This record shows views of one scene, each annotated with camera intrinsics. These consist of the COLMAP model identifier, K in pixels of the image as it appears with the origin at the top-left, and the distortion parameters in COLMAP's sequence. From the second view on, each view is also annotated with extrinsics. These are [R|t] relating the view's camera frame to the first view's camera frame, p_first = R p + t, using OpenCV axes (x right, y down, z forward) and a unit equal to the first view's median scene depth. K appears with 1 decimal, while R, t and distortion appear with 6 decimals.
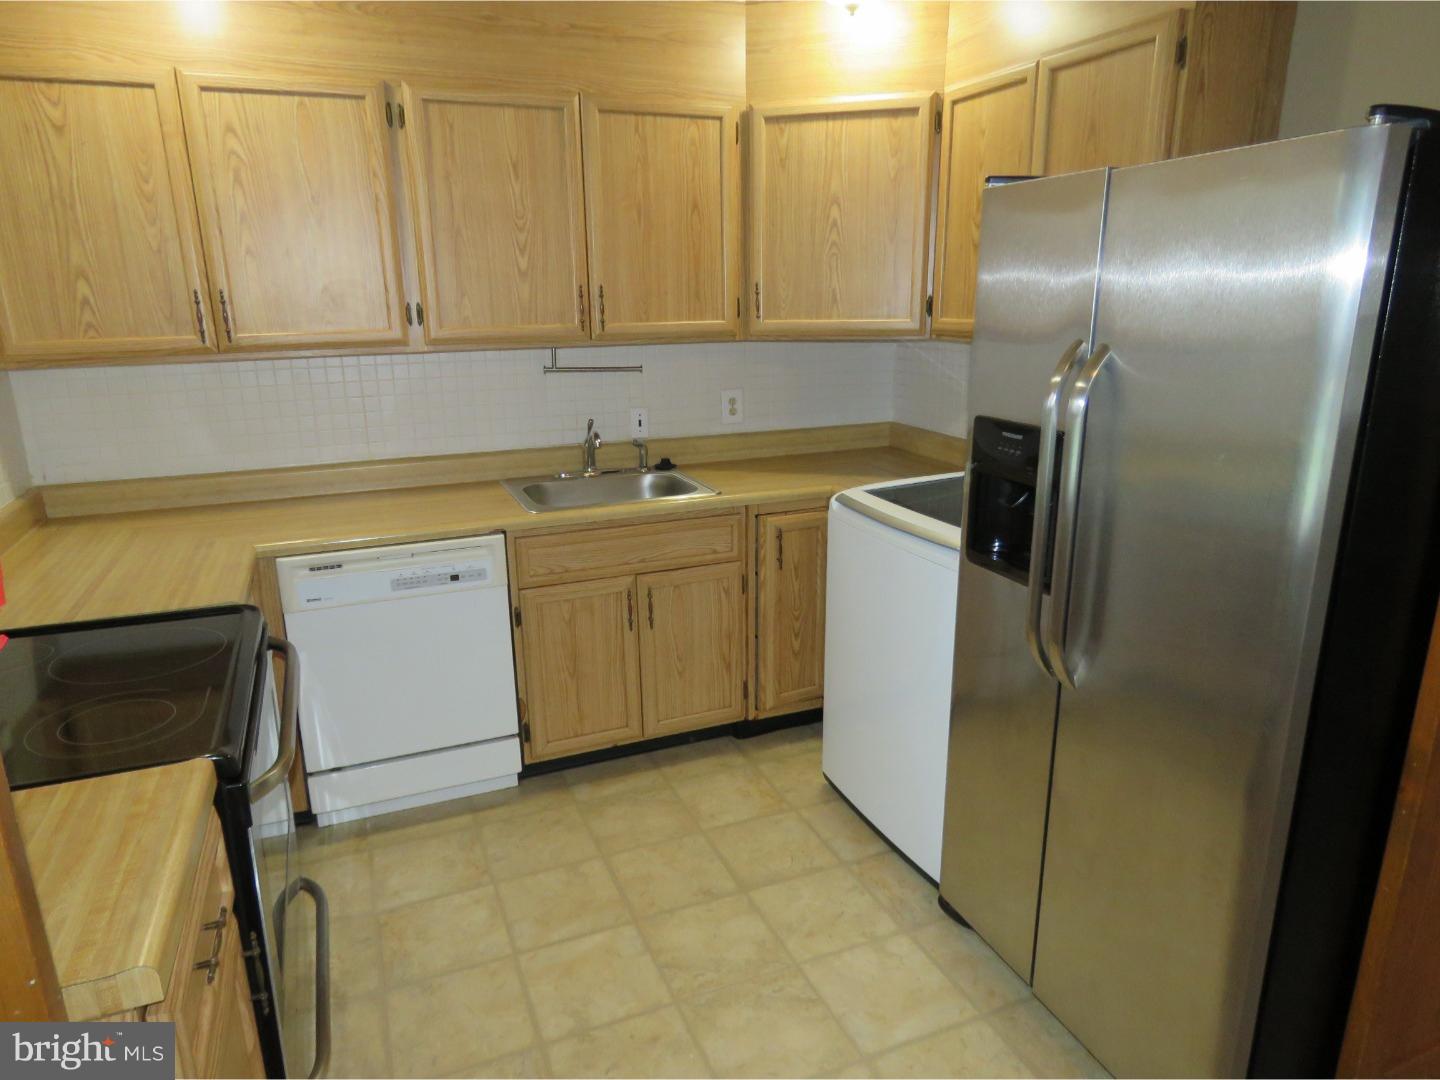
lens RADIAL K [[919.3, 0, 716.9], [0, 919.3, 542.7], [0, 0, 1]] dist [-0.001434, 0.008471]
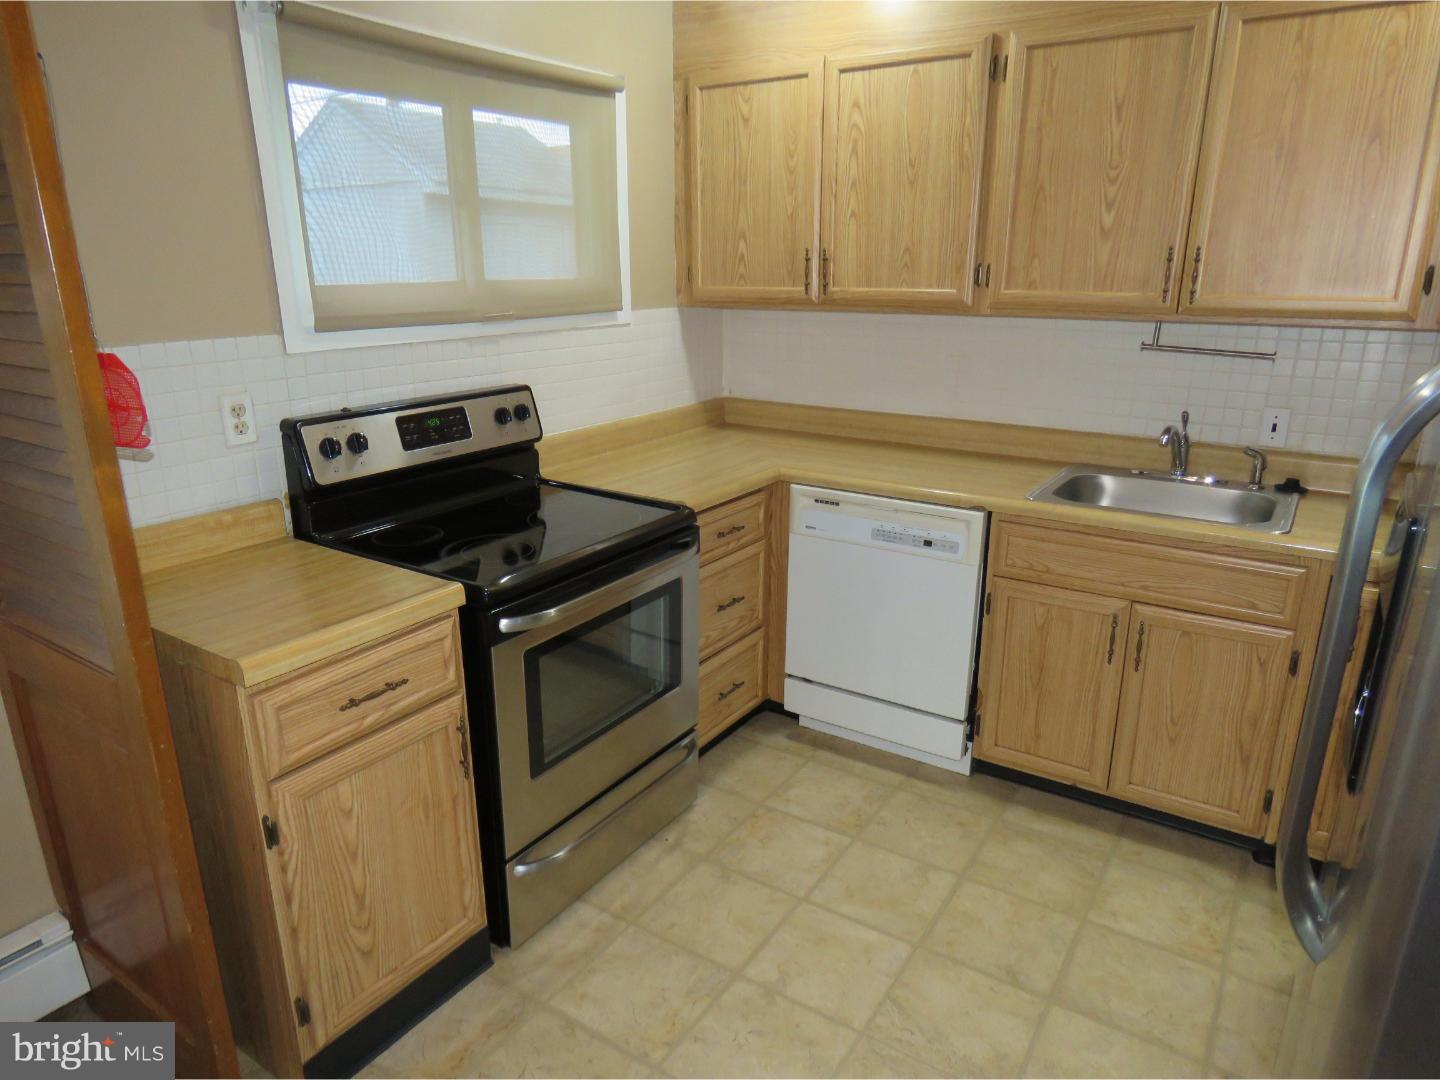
lens RADIAL K [[919.3, 0, 721.1], [0, 919.3, 542.7], [0, 0, 1]] dist [-0.001434, 0.008471]
pose [[0.571006, 0.257063, -0.779660, 0.357939], [-0.227830, 0.962026, 0.150333, -0.060212], [0.788698, 0.091789, 0.607890, 0.217899]]
